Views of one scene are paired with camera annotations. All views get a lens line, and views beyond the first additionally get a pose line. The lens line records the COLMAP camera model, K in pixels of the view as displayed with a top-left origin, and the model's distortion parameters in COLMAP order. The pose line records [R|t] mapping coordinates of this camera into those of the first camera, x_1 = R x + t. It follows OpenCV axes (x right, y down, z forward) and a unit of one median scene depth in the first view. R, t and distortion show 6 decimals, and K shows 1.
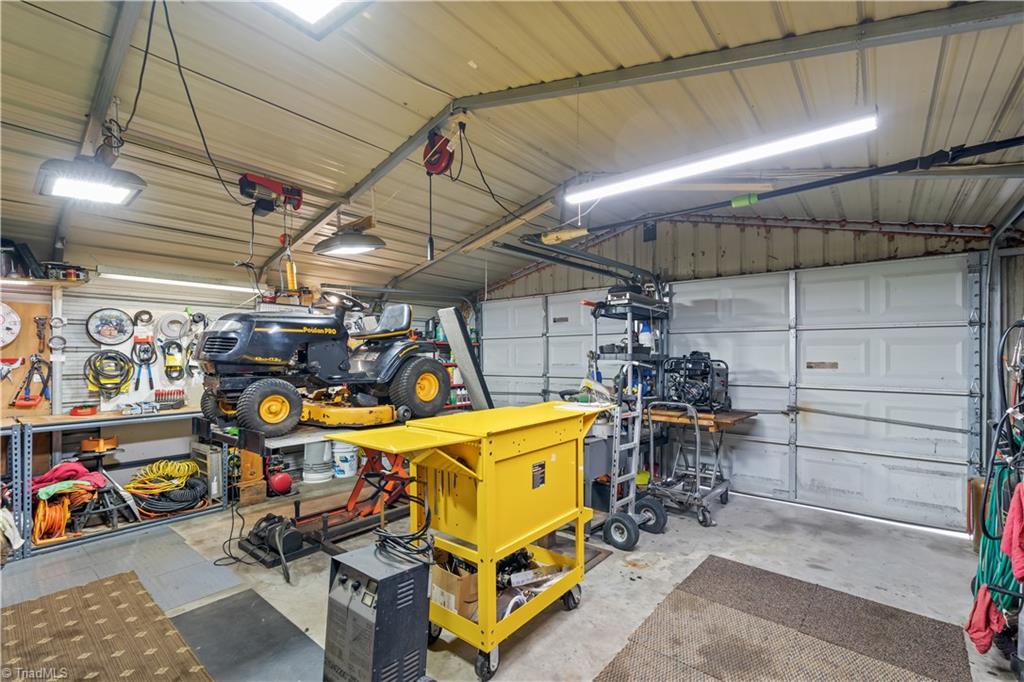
lens RADIAL K [[451.8, 0, 511.8], [0, 451.8, 347.2], [0, 0, 1]] dist [-0.007692, 0.000517]
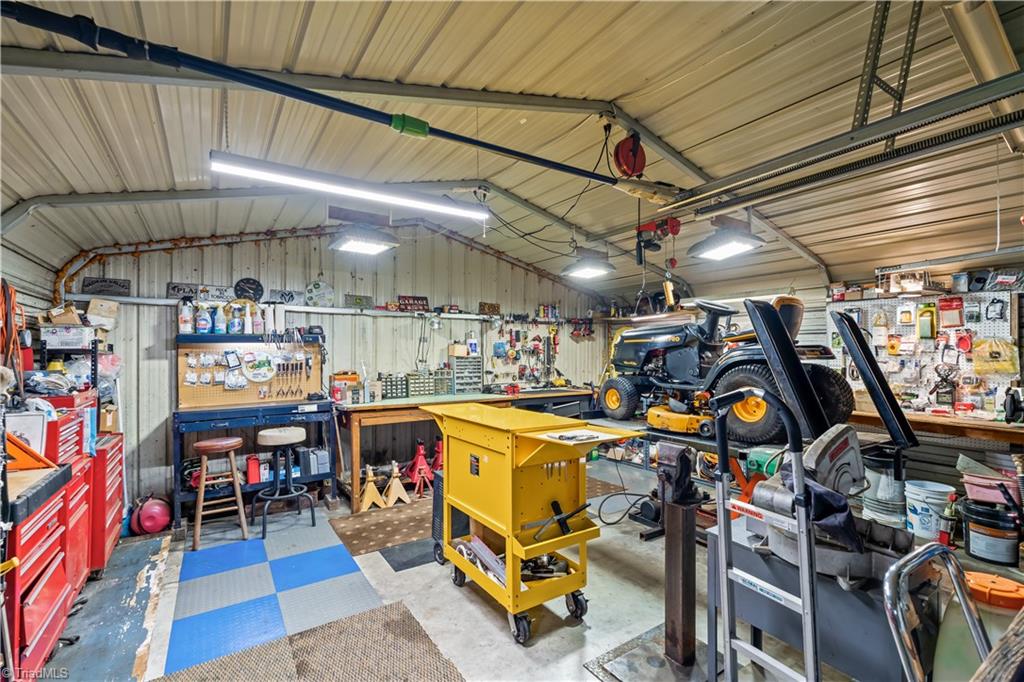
lens RADIAL K [[451.8, 0, 511.8], [0, 451.8, 345.0], [0, 0, 1]] dist [-0.007692, 0.000517]
pose [[-0.283398, -0.013395, -0.958909, 1.165315], [0.011798, 0.999778, -0.017453, -0.012246], [0.958930, -0.016260, -0.283177, 1.420617]]
